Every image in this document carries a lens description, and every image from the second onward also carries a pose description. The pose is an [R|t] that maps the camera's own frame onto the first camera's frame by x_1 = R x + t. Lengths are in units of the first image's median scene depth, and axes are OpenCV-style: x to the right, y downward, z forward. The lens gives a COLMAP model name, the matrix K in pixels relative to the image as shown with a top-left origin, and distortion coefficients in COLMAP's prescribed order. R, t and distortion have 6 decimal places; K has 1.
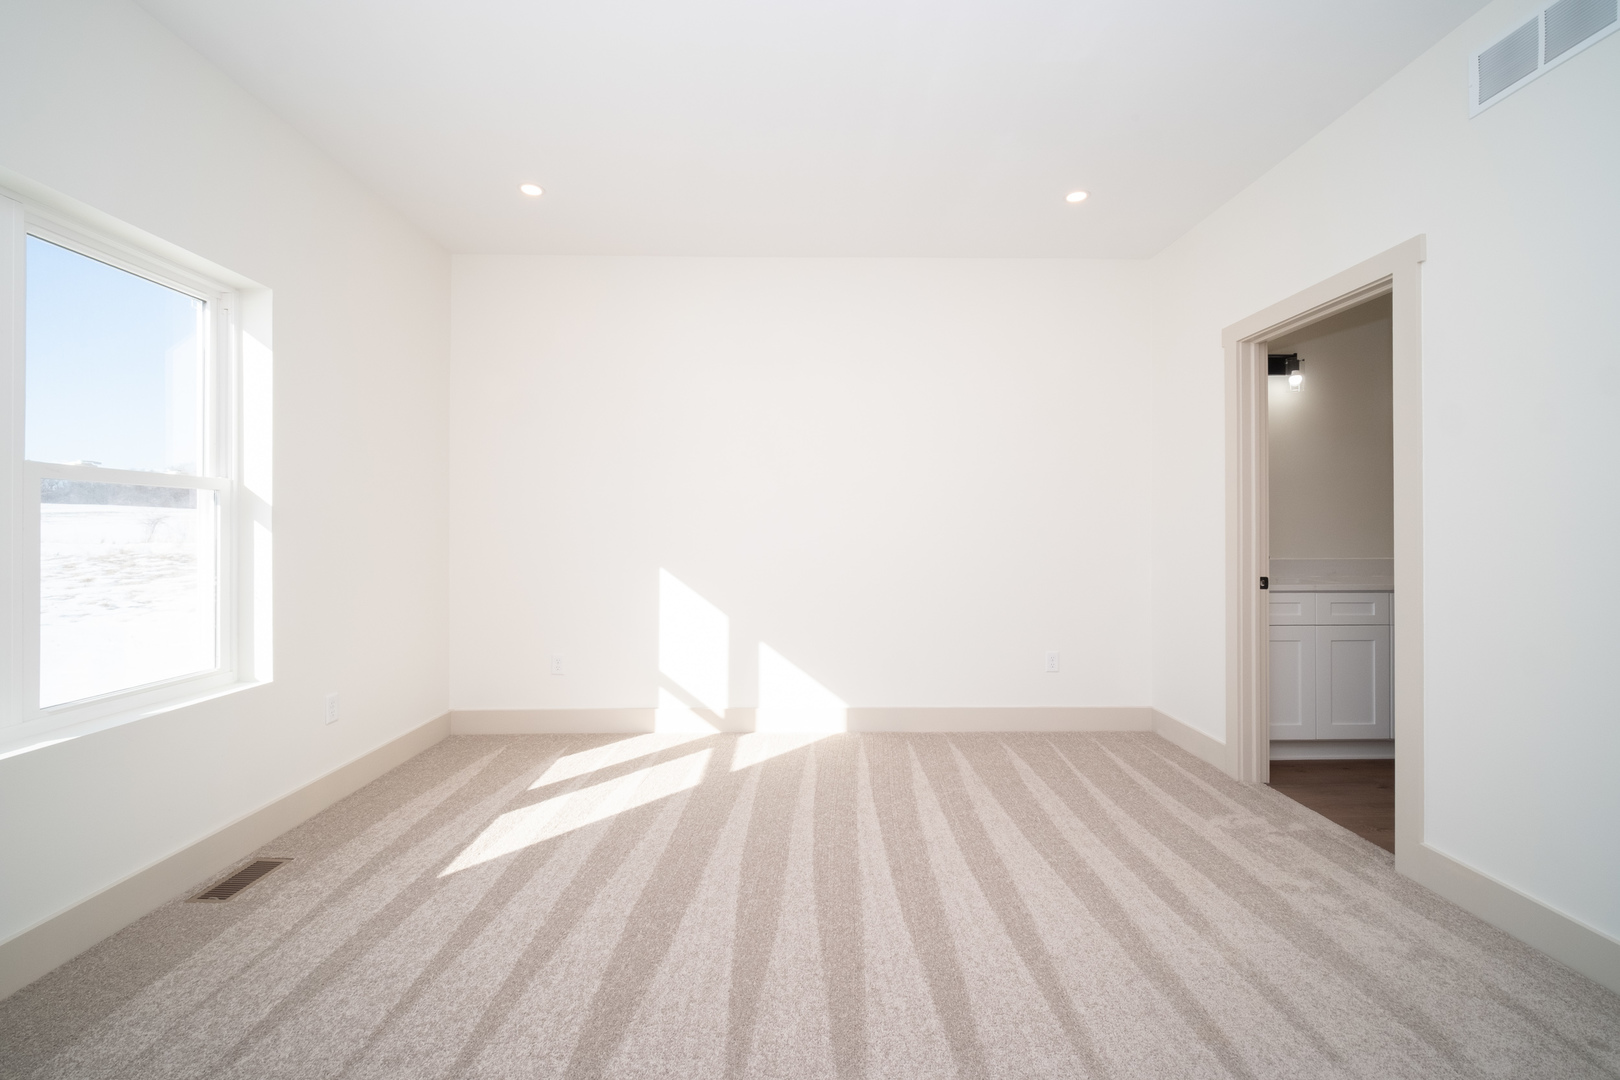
lens RADIAL K [[681.1, 0, 765.5], [0, 681.1, 538.1], [0, 0, 1]] dist [-0.001430, -0.000221]
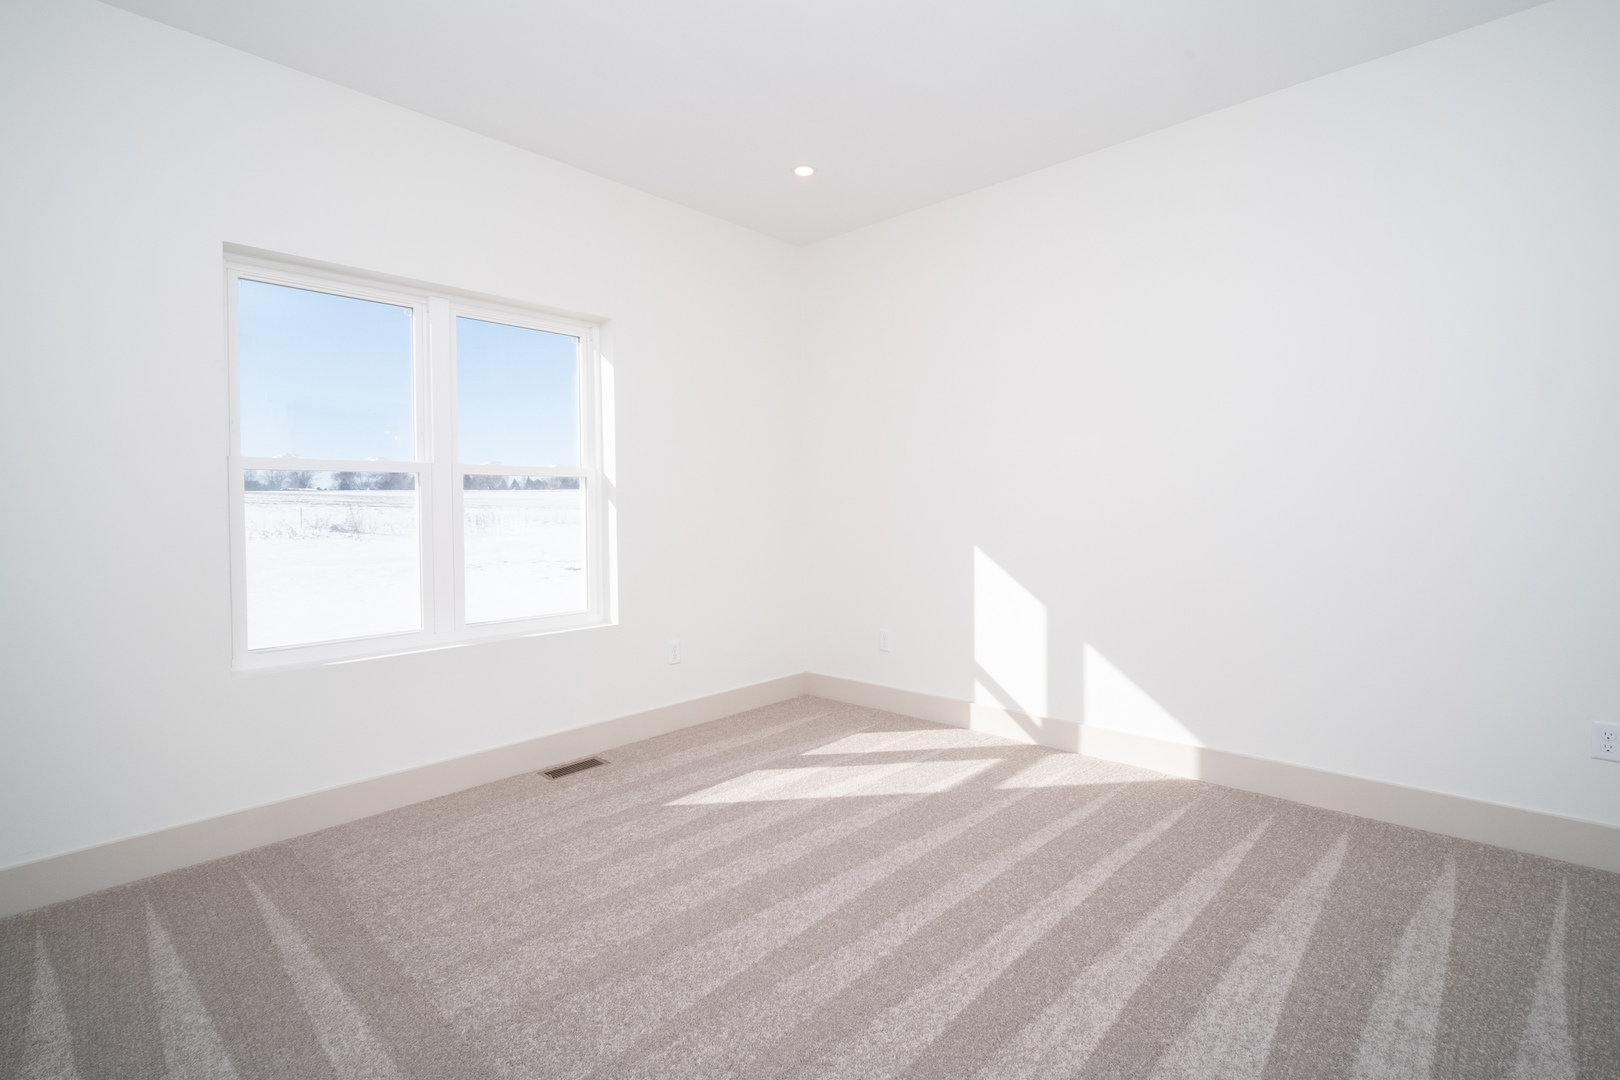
lens RADIAL K [[729.5, 0, 812.6], [0, 729.5, 524.2], [0, 0, 1]] dist [-0.002100, -0.000587]
pose [[0.746628, 0.010809, -0.665154, 0.401973], [0.001234, 0.999844, 0.017633, -0.001925], [0.665240, -0.013986, 0.746498, 0.187603]]
